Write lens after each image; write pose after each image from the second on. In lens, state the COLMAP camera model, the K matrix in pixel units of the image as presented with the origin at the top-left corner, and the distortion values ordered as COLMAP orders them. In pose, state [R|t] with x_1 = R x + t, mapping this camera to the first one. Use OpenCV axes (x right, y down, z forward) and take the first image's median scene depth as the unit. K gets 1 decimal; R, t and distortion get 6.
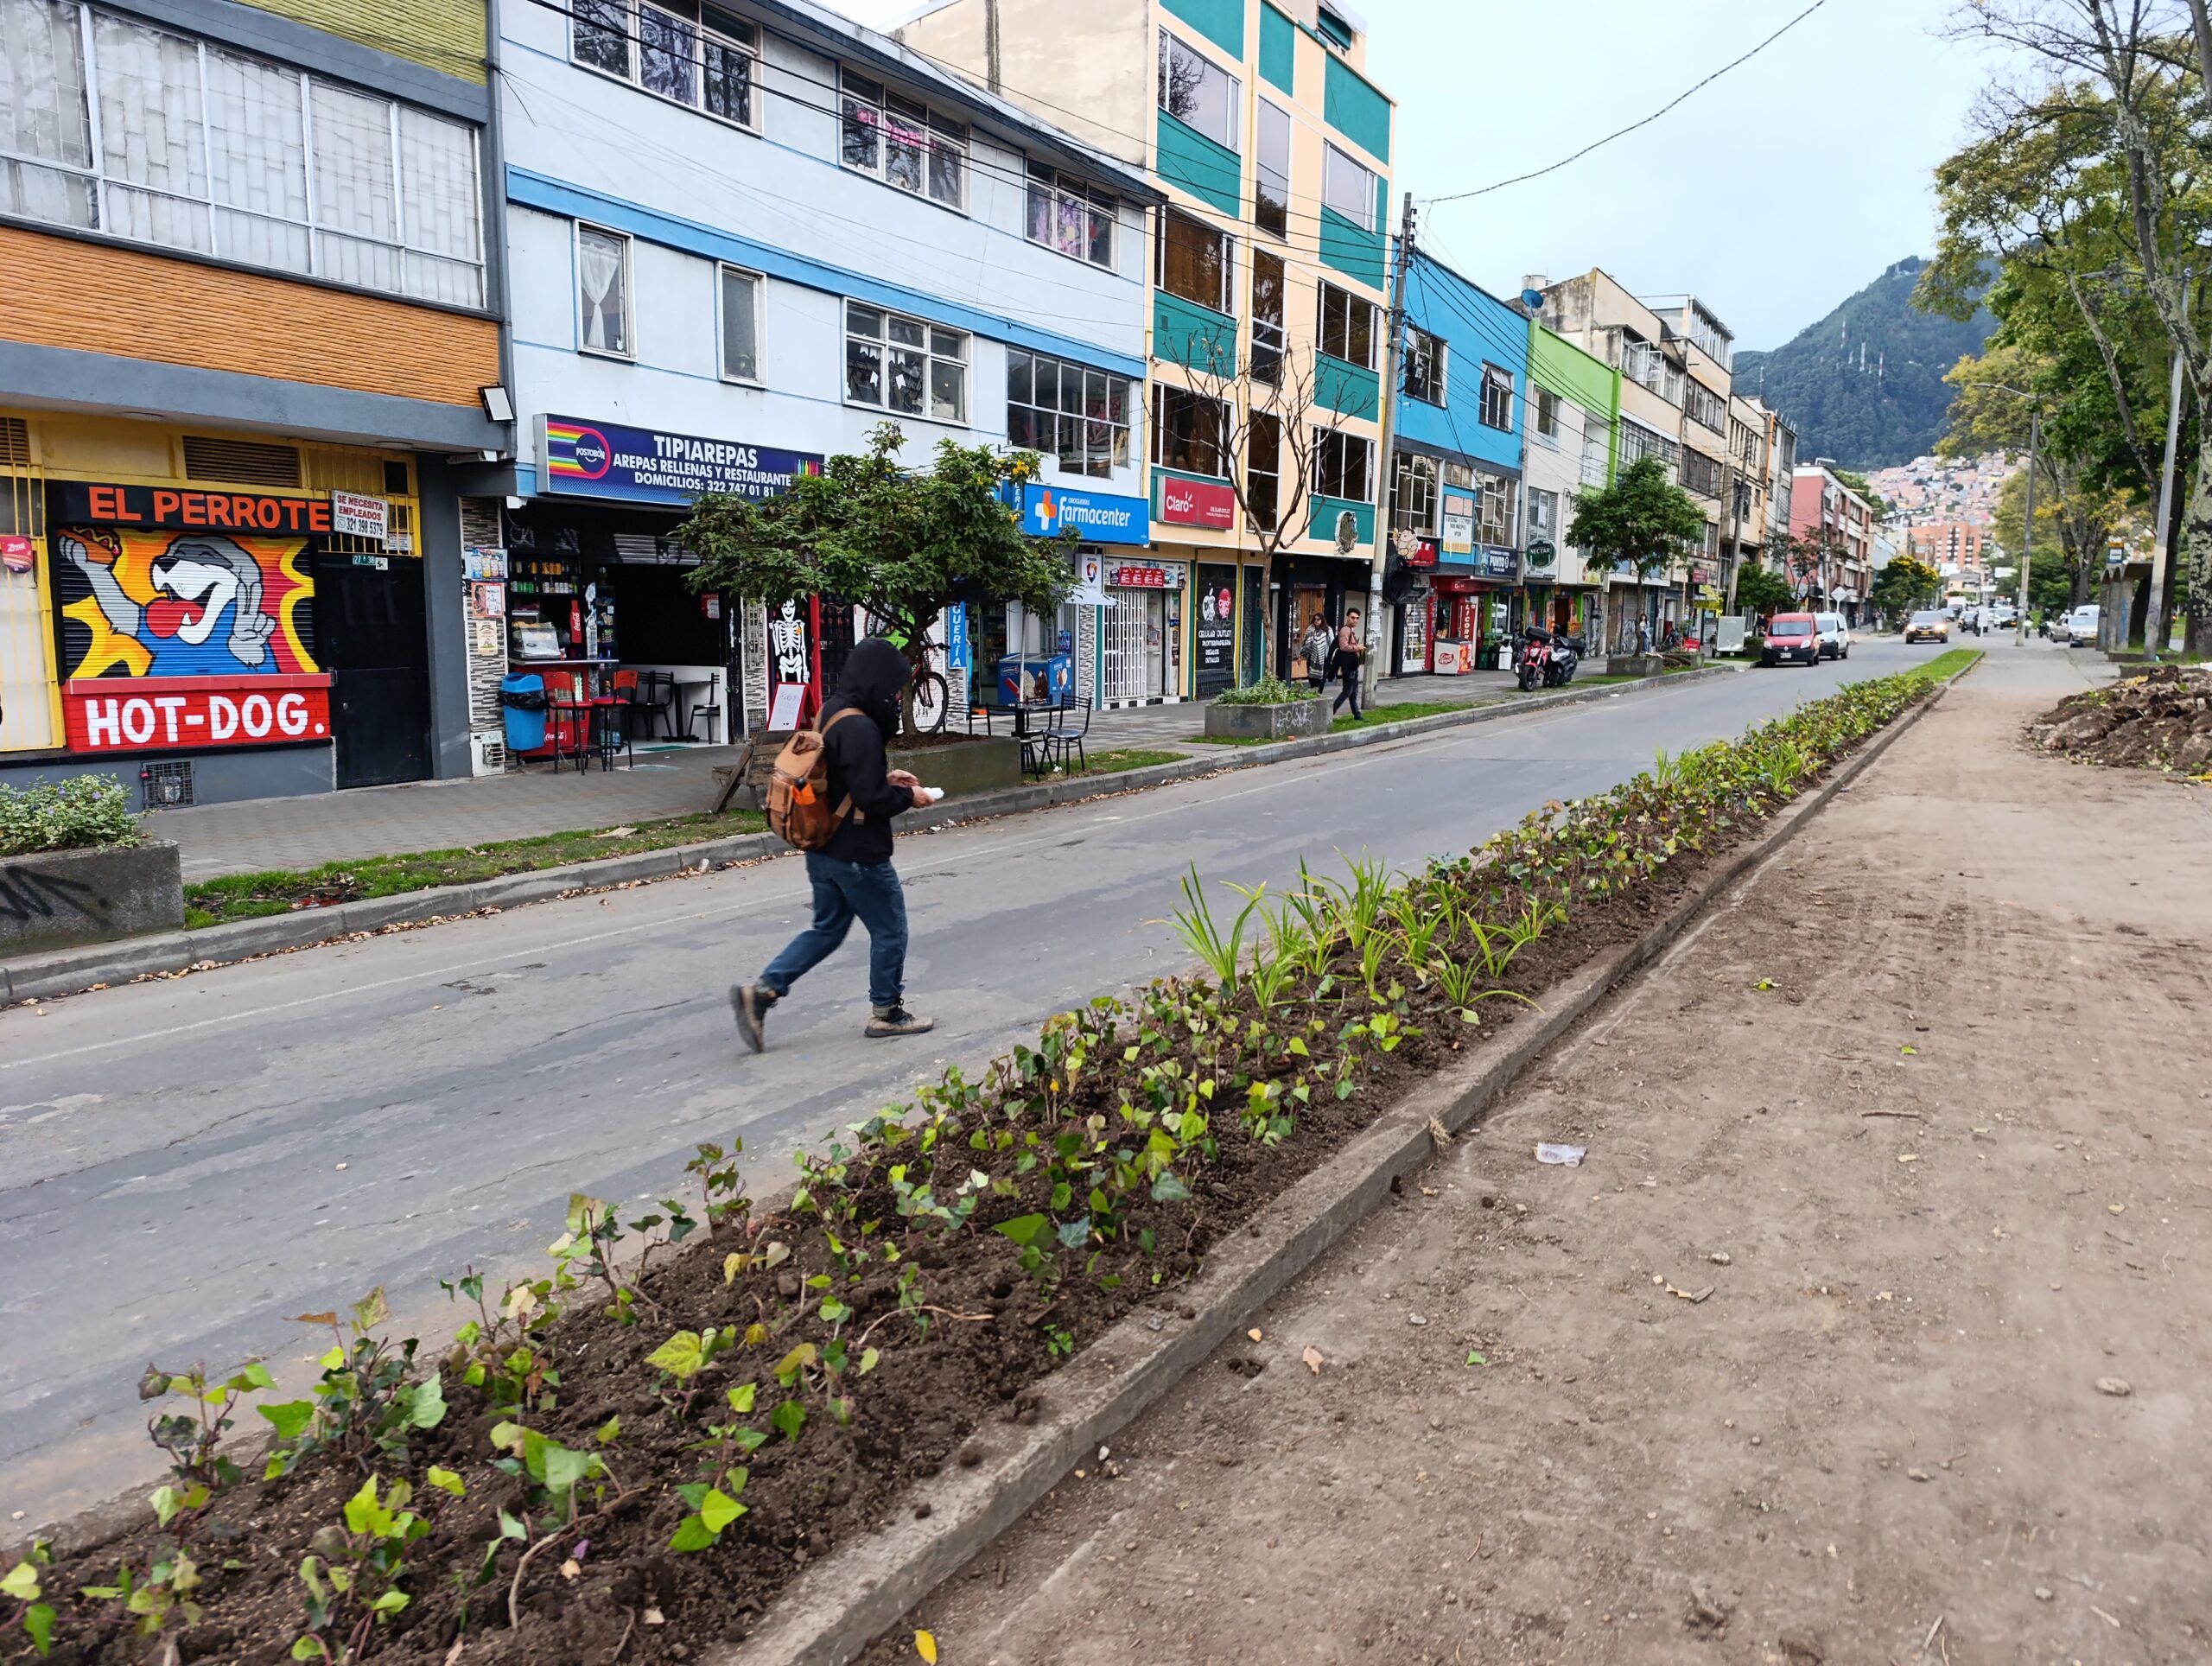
lens RADIAL K [[1478.9, 0, 1102.3], [0, 1478.9, 831.1], [0, 0, 1]] dist [0.039165, -0.053546]
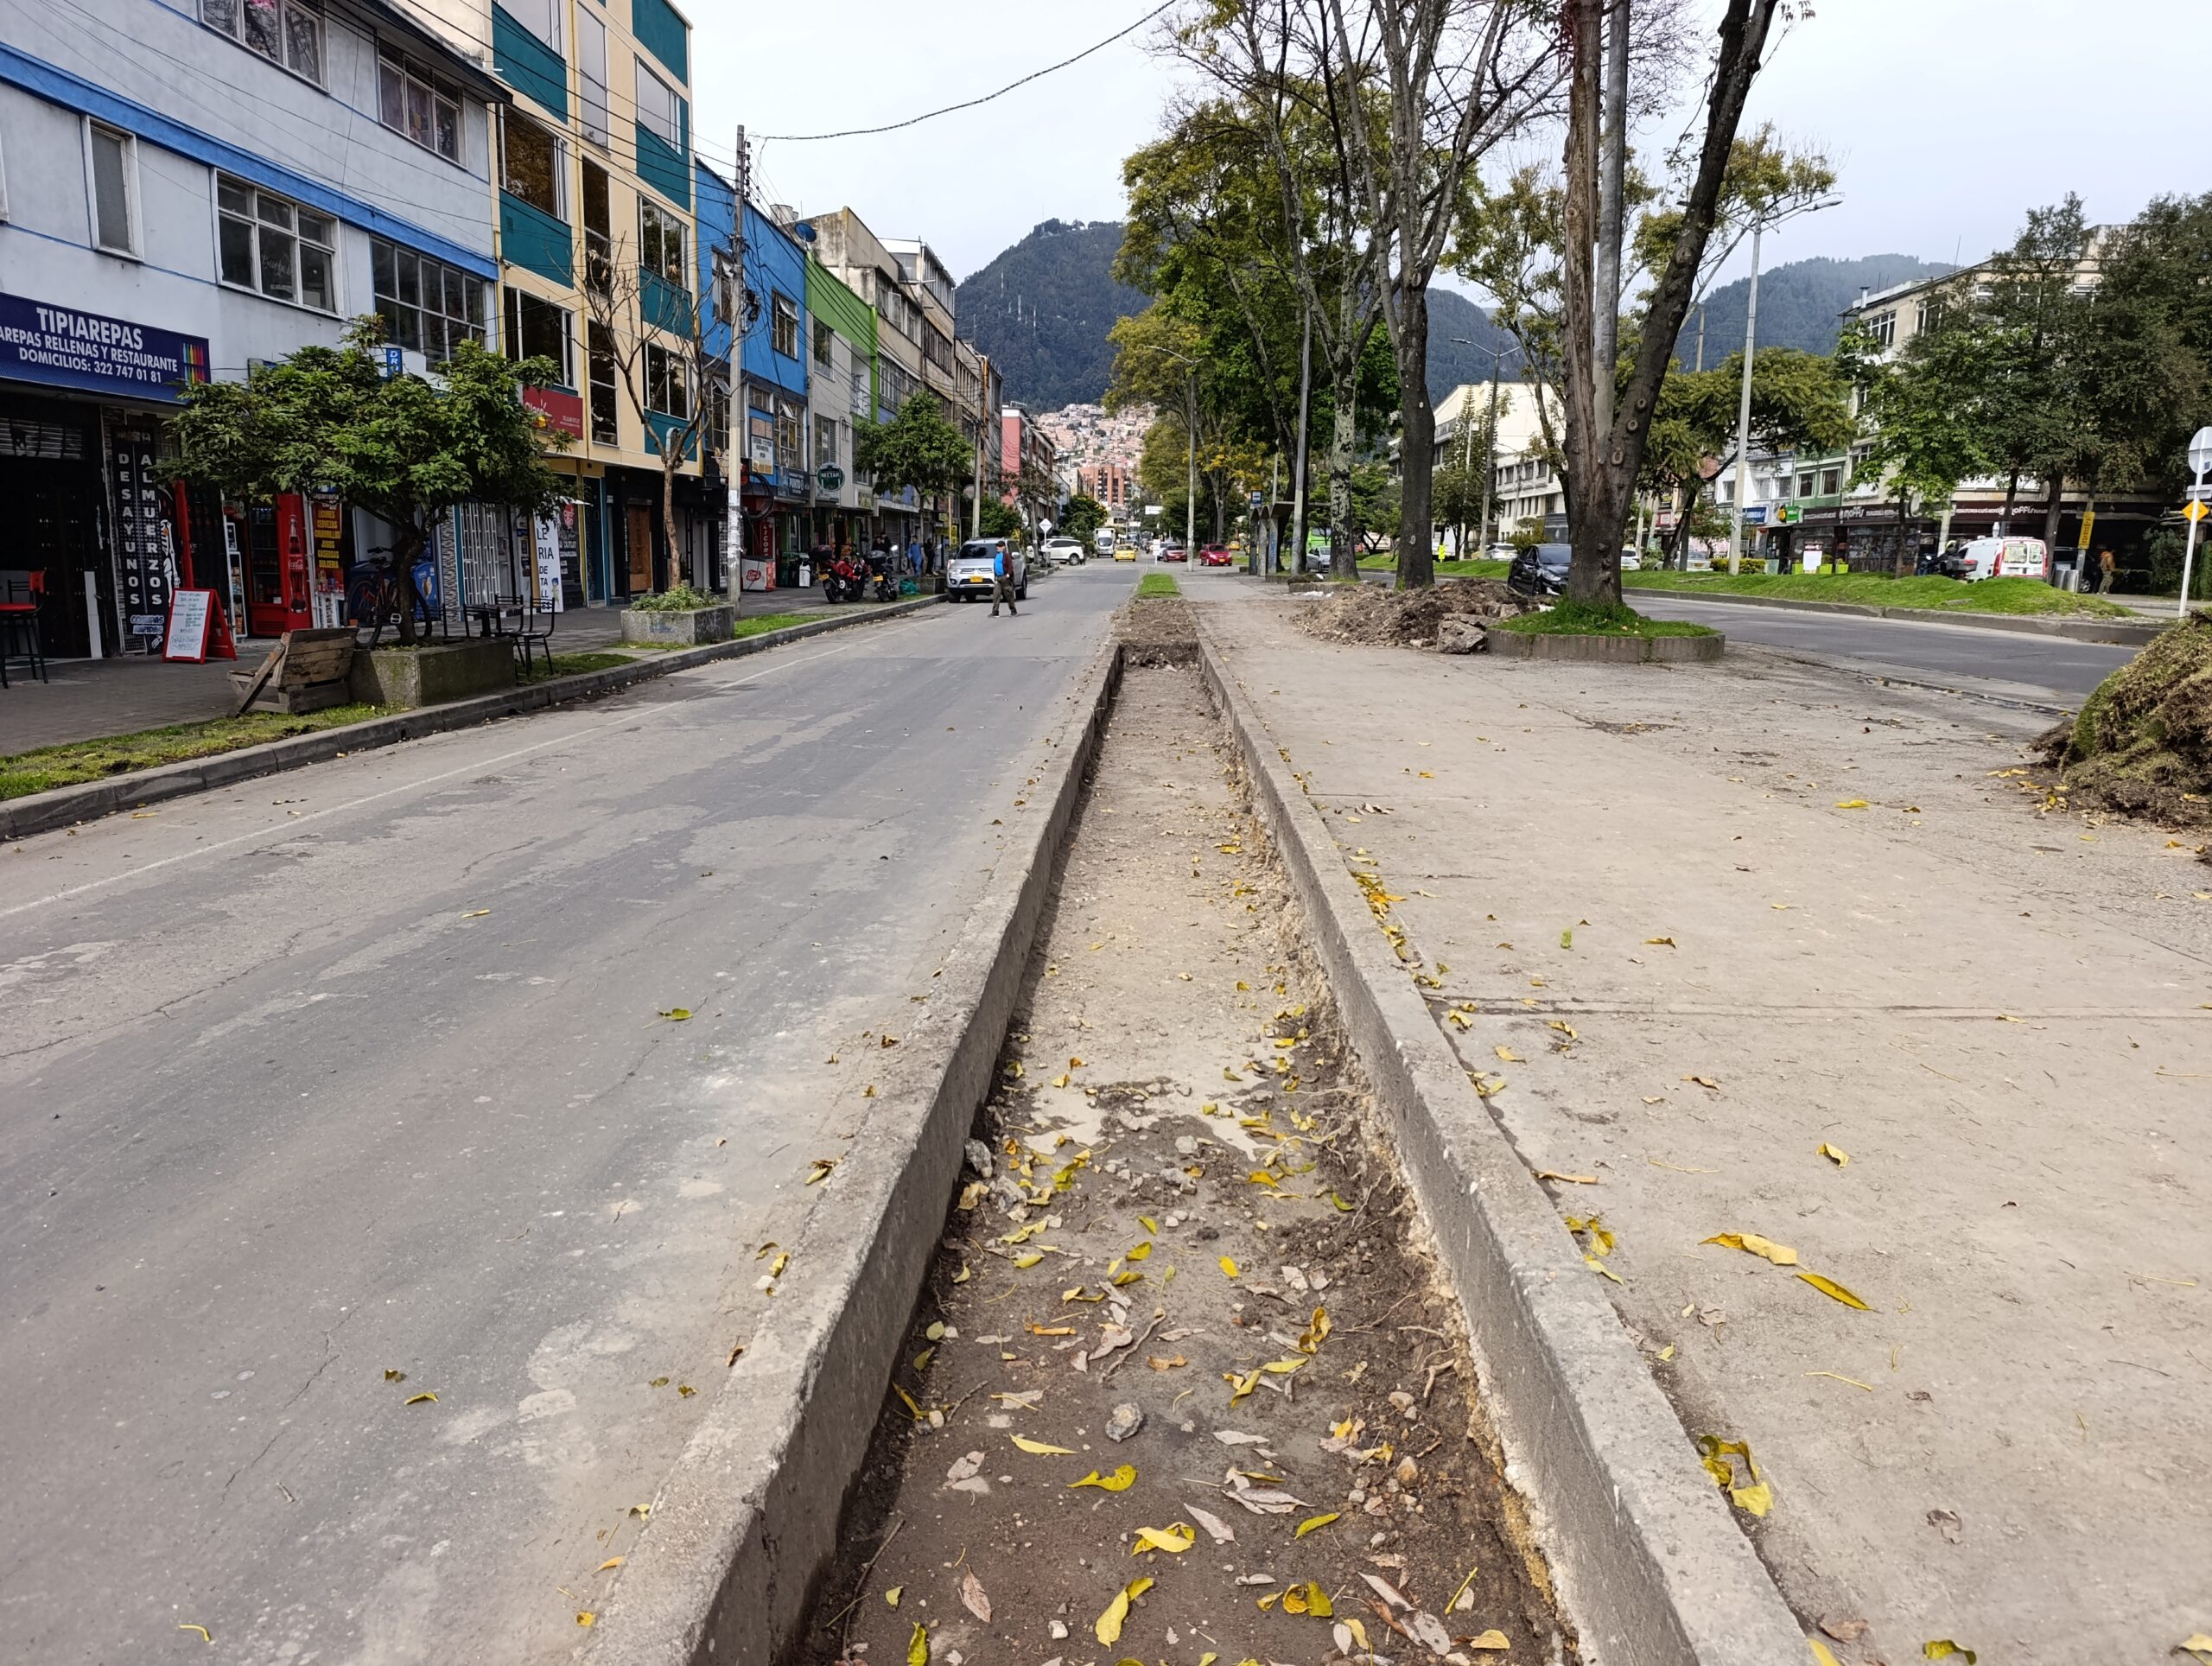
lens RADIAL K [[1478.9, 0, 1097.4], [0, 1478.9, 830.3], [0, 0, 1]] dist [0.039165, -0.053546]
pose [[0.872338, -0.078671, 0.482532, -0.122784], [0.054741, 0.996479, 0.063502, 0.015479], [-0.485829, -0.028981, 0.873573, -0.060154]]
